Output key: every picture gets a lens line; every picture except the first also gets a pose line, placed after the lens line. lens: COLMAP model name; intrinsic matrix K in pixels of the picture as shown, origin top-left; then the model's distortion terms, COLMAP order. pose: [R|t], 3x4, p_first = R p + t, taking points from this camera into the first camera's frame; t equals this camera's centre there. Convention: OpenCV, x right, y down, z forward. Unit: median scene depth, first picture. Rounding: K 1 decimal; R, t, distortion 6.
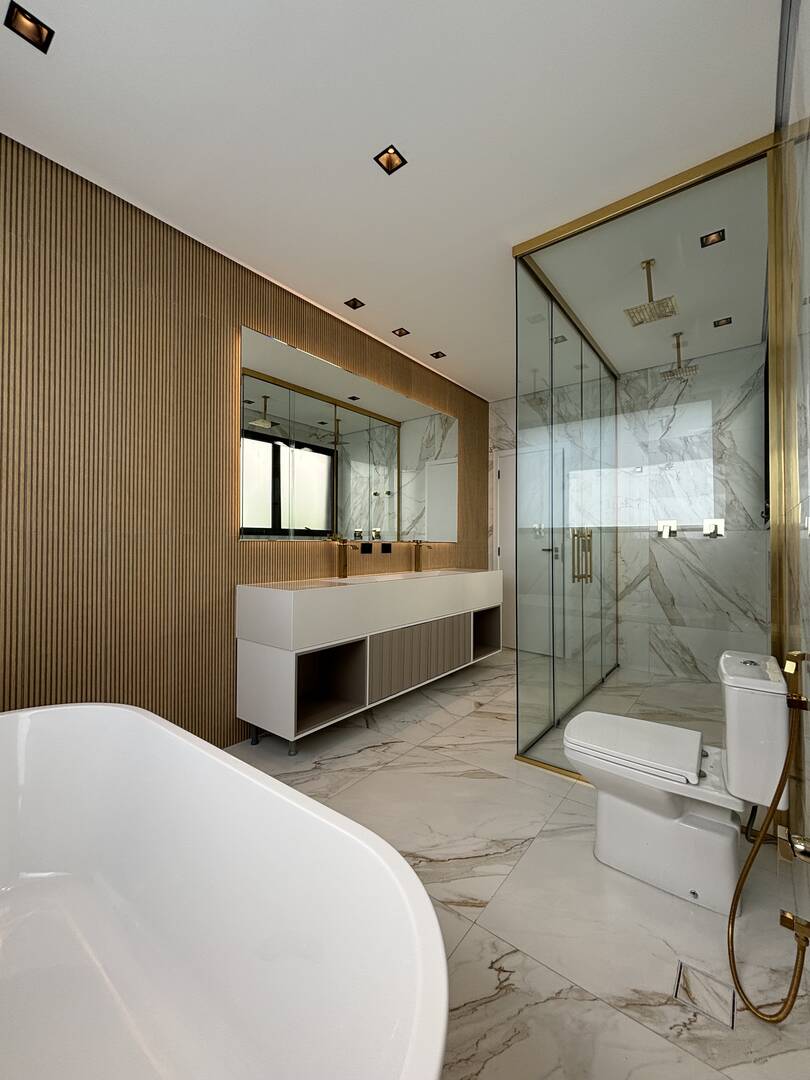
lens RADIAL K [[436.5, 0, 407.3], [0, 436.5, 539.0], [0, 0, 1]] dist [-0.000309, 0.000365]
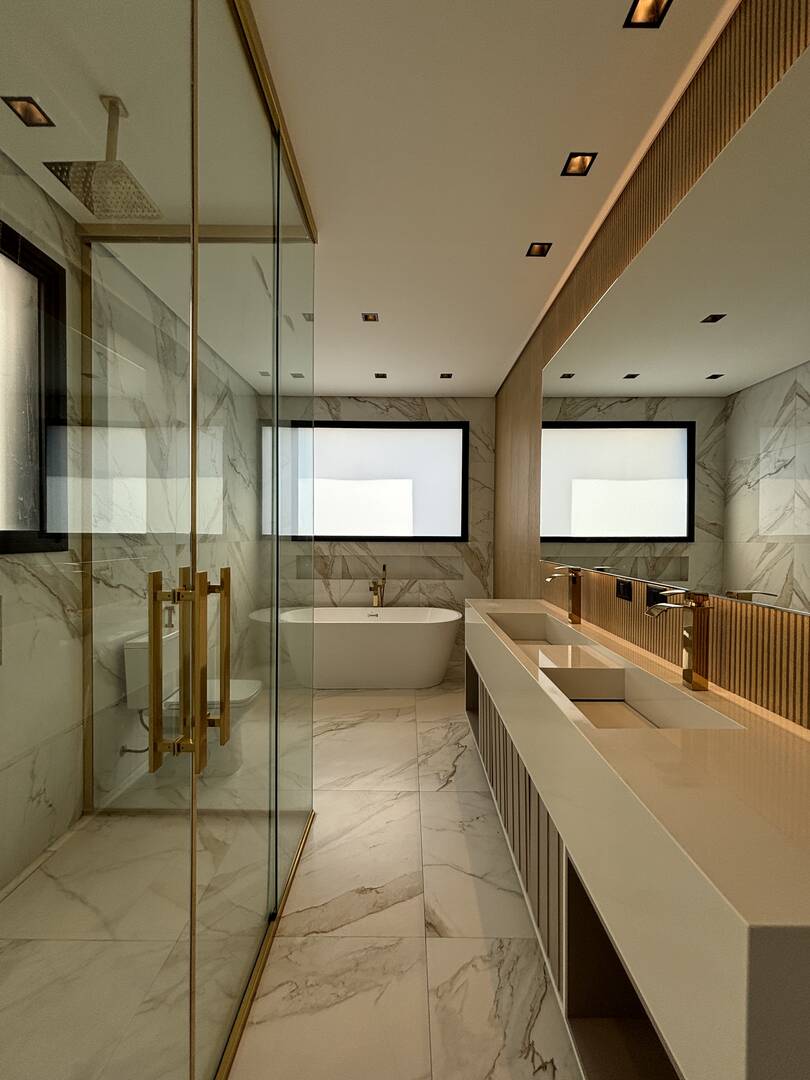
lens RADIAL K [[436.5, 0, 407.3], [0, 436.5, 539.0], [0, 0, 1]] dist [-0.000309, 0.000365]
pose [[-0.790612, -0.000911, -0.612317, 0.569815], [0.001027, 0.999996, -0.002815, -0.048707], [0.612316, -0.002854, -0.790608, 1.617575]]
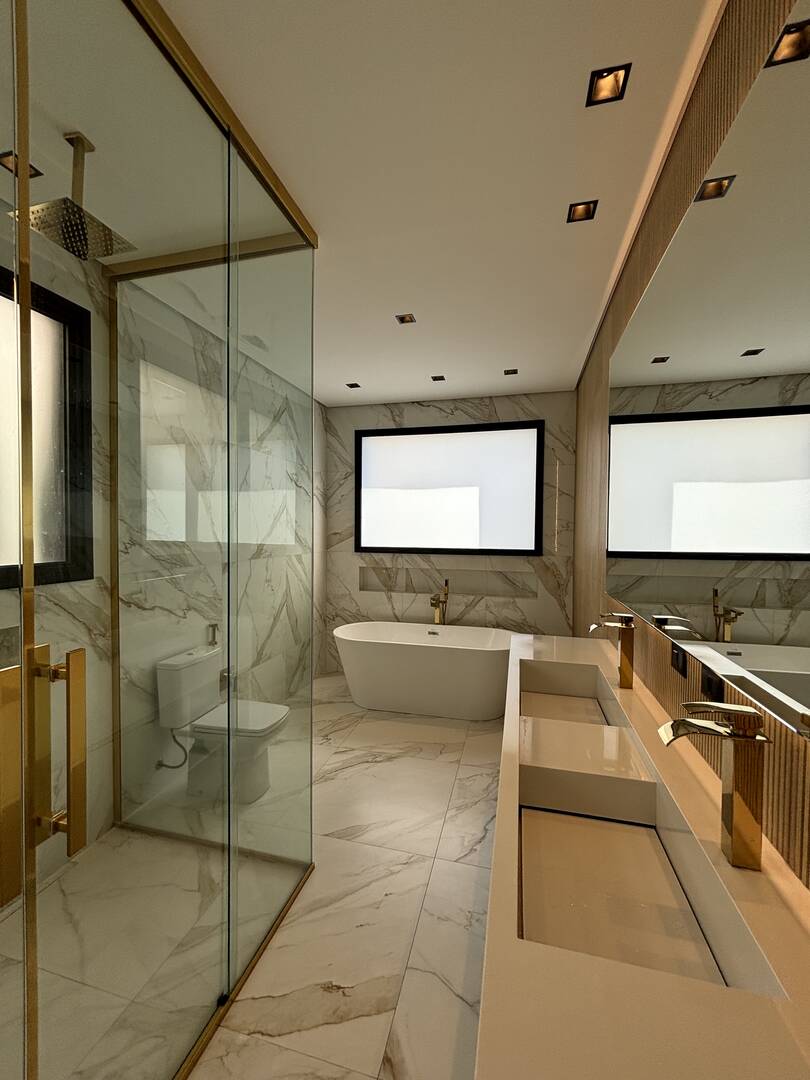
lens RADIAL K [[436.5, 0, 407.3], [0, 436.5, 539.0], [0, 0, 1]] dist [-0.000309, 0.000365]
pose [[-0.917422, -0.001353, -0.397914, 0.367197], [-0.004581, 0.999964, 0.007161, -0.111083], [0.397890, 0.008392, -0.917395, 1.618126]]
